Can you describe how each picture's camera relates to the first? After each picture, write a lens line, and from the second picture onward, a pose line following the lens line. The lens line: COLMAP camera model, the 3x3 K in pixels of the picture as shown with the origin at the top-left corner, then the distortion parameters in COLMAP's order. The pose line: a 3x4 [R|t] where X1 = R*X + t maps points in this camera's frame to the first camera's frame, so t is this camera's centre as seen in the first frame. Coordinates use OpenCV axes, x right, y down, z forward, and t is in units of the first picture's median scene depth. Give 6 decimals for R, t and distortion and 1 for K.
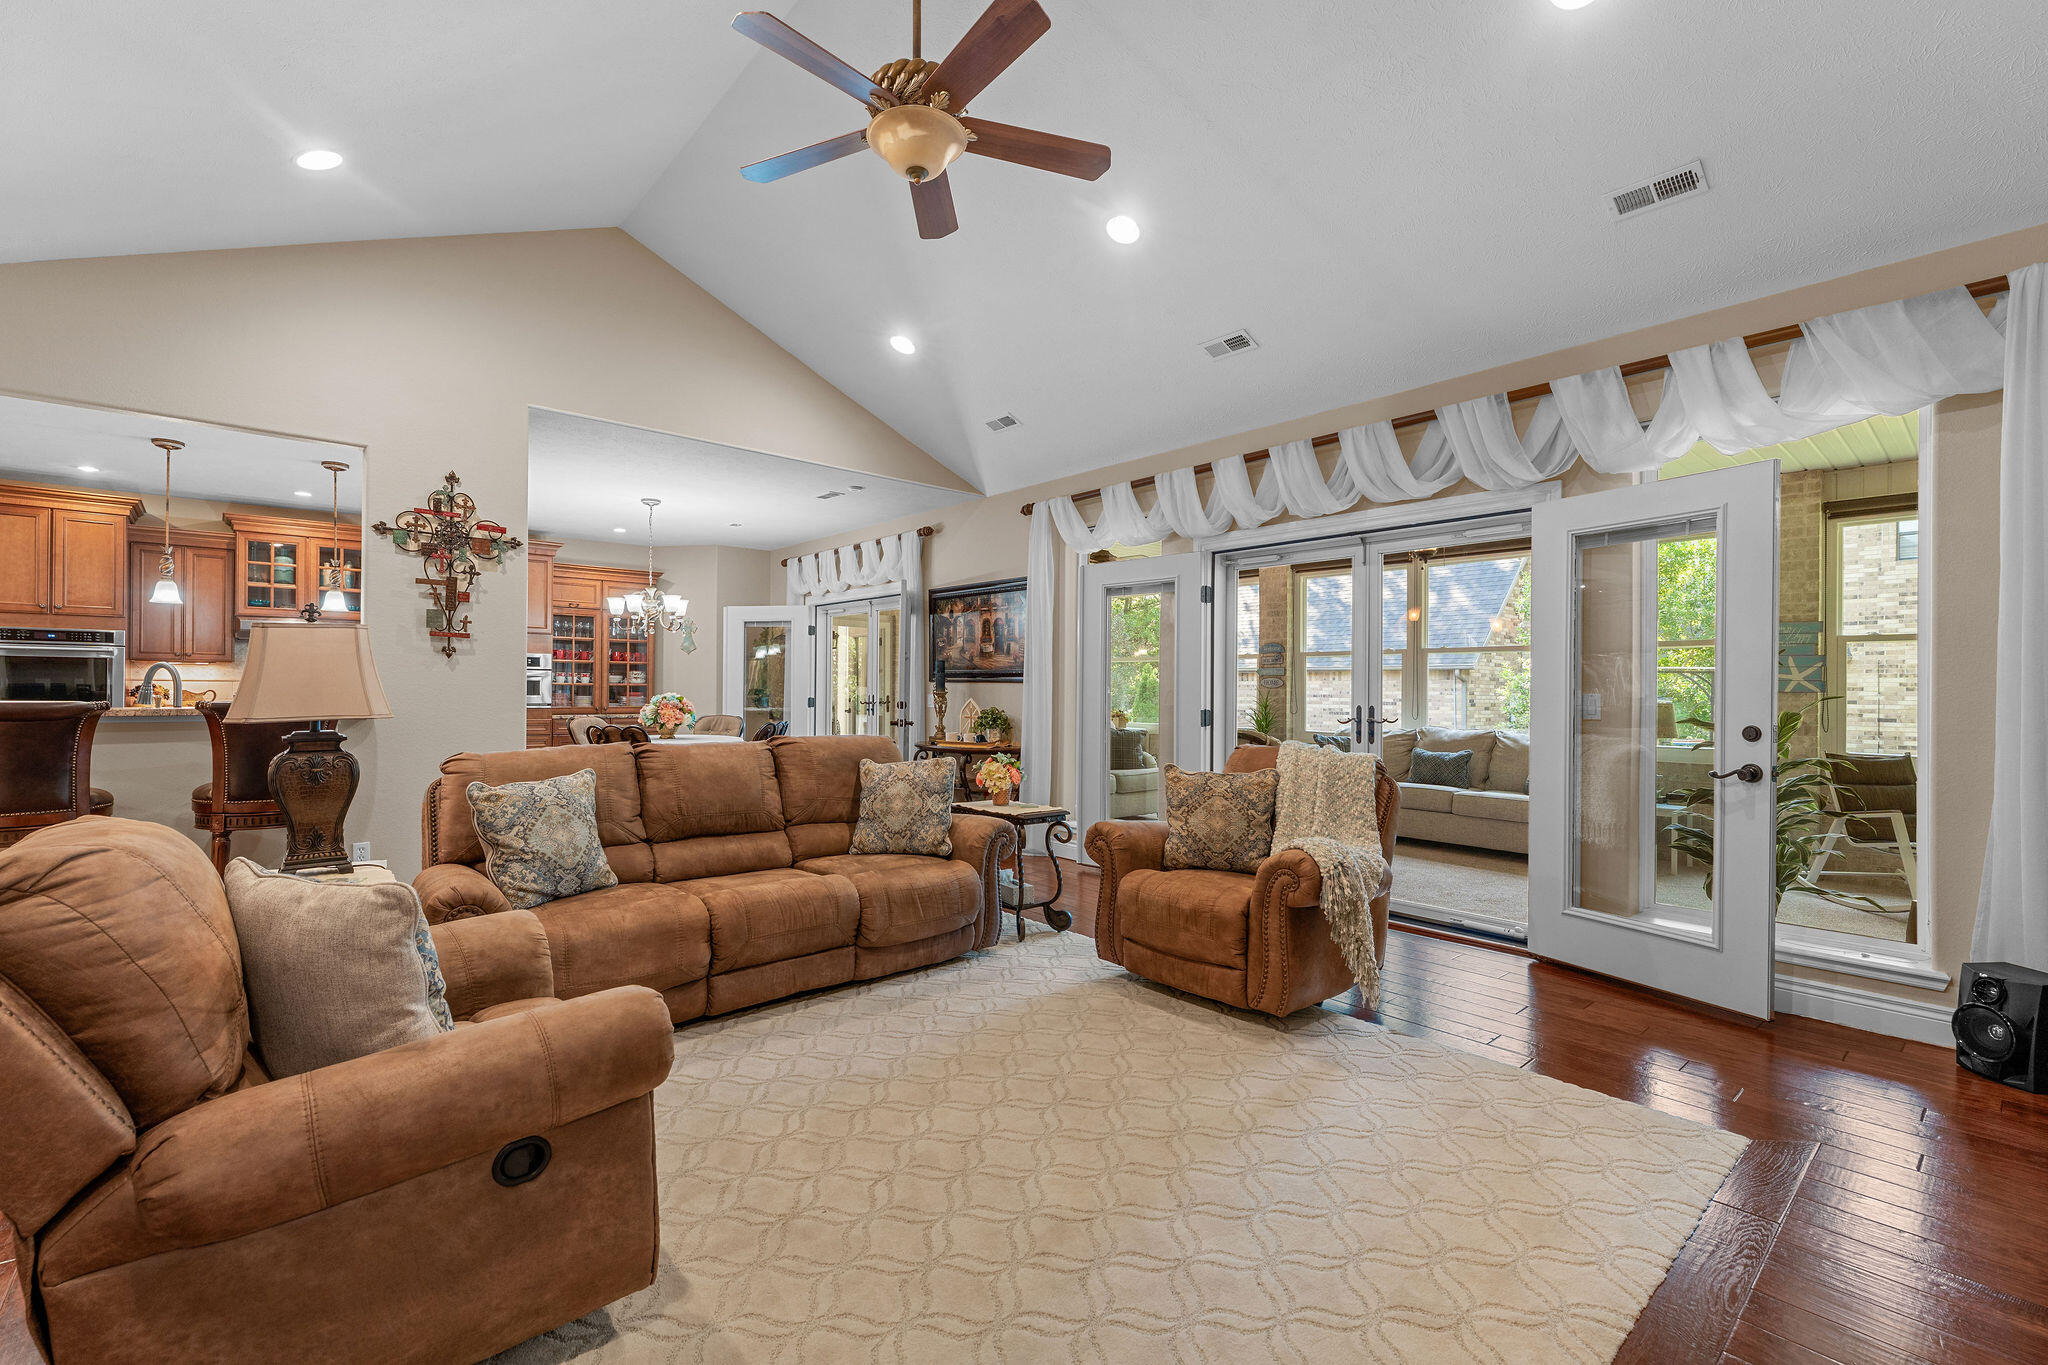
lens RADIAL K [[870.8, 0, 976.1], [0, 870.8, 682.3], [0, 0, 1]] dist [-0.001093, -0.000039]
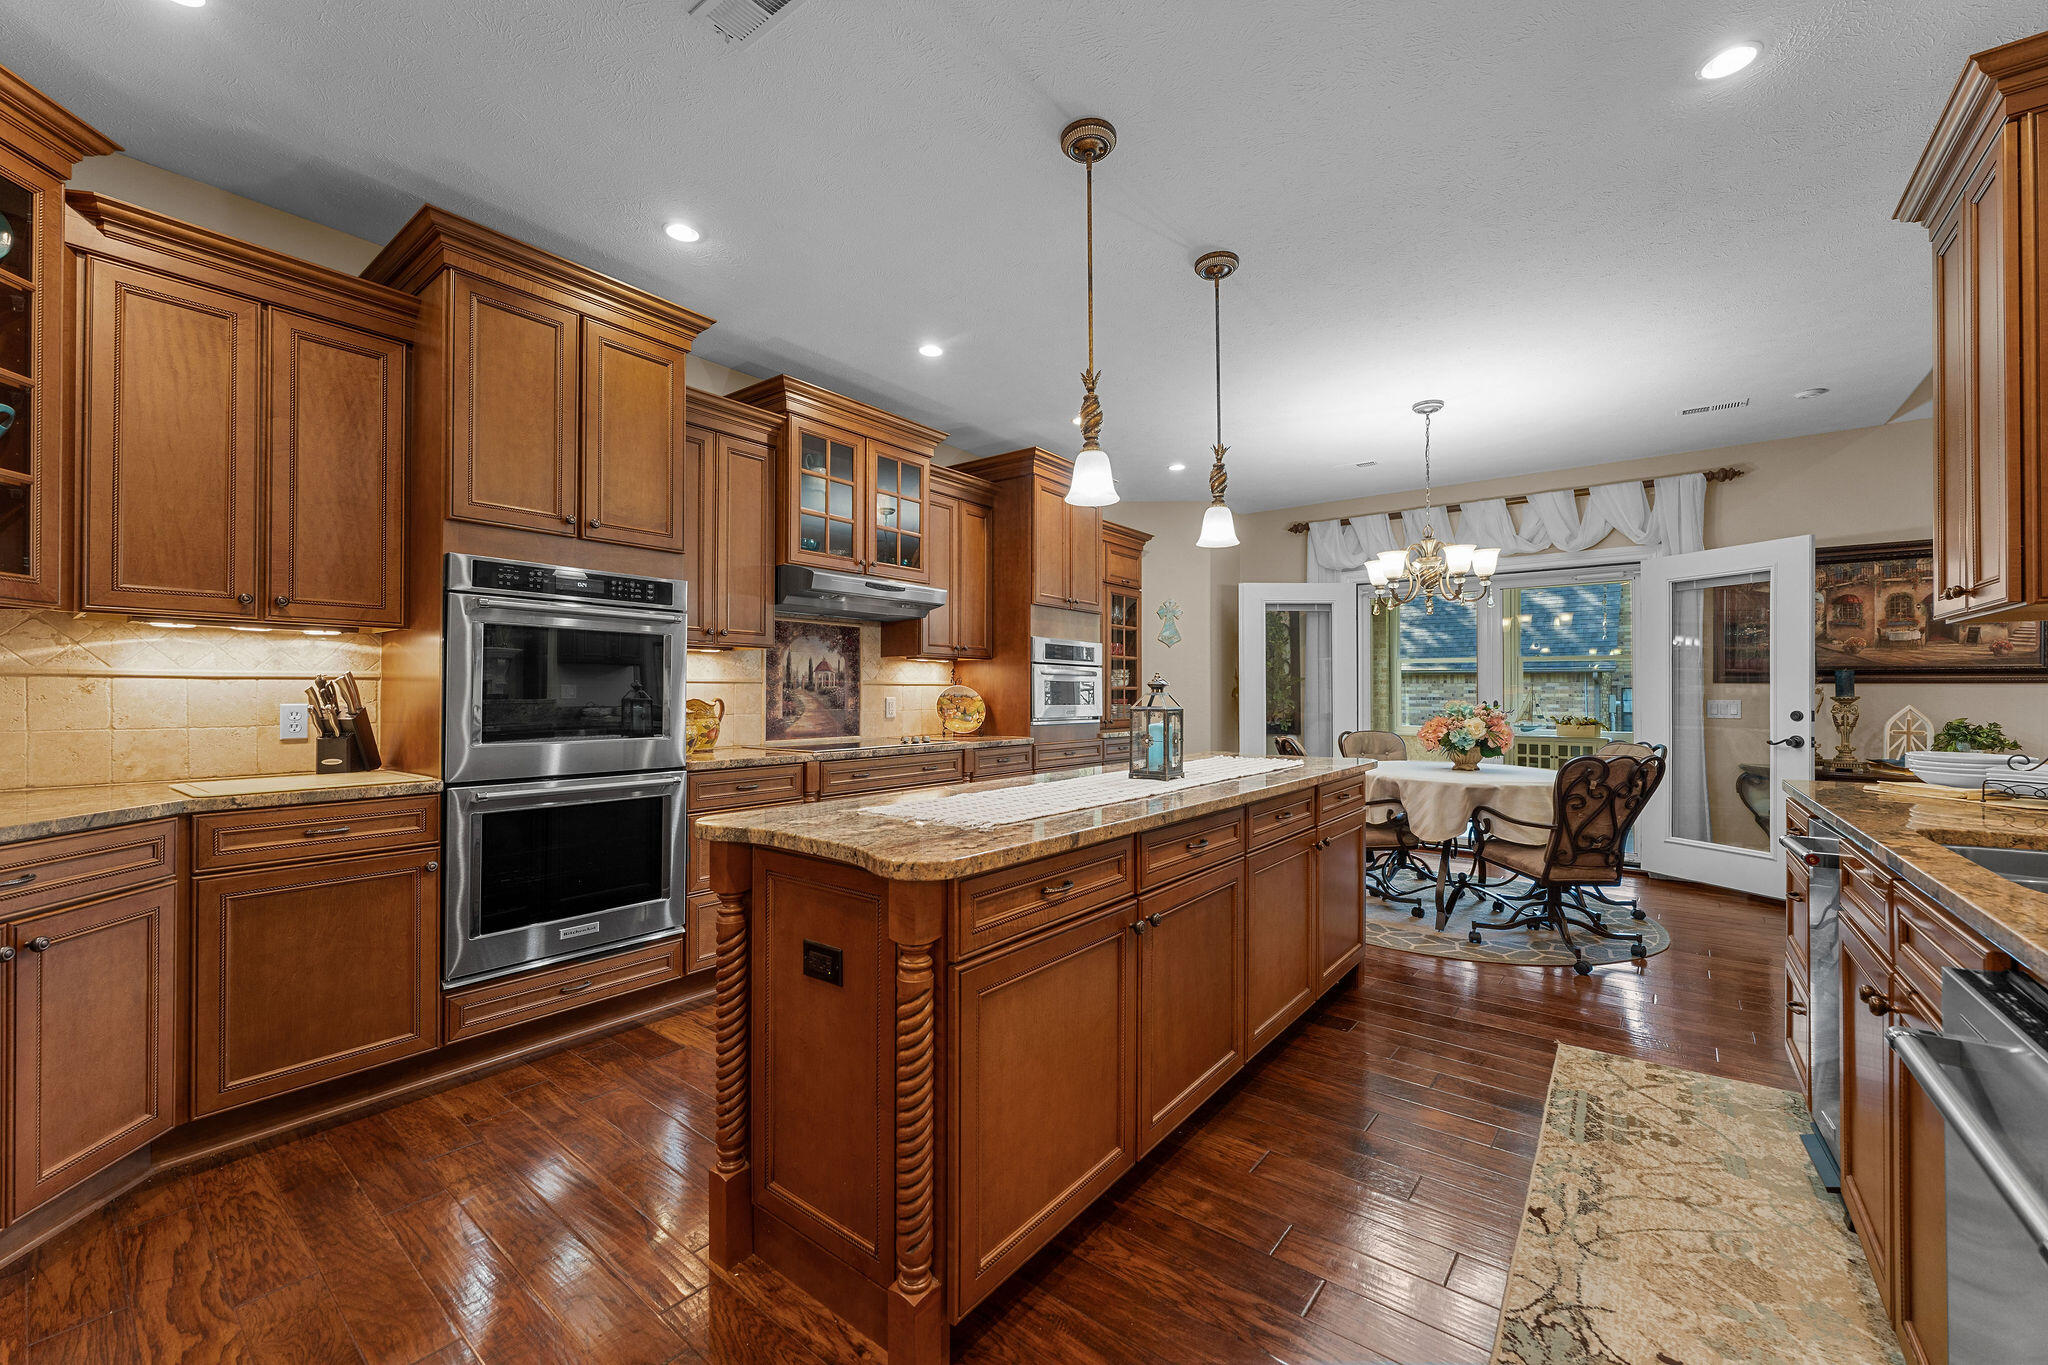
lens RADIAL K [[811.5, 0, 1018.6], [0, 811.5, 687.6], [0, 0, 1]] dist [-0.000202, -0.000269]
pose [[0.848459, -0.001462, 0.529259, -1.092898], [-0.001776, 0.999983, 0.005611, -0.000225], [-0.529258, -0.005700, 0.848442, 0.501073]]
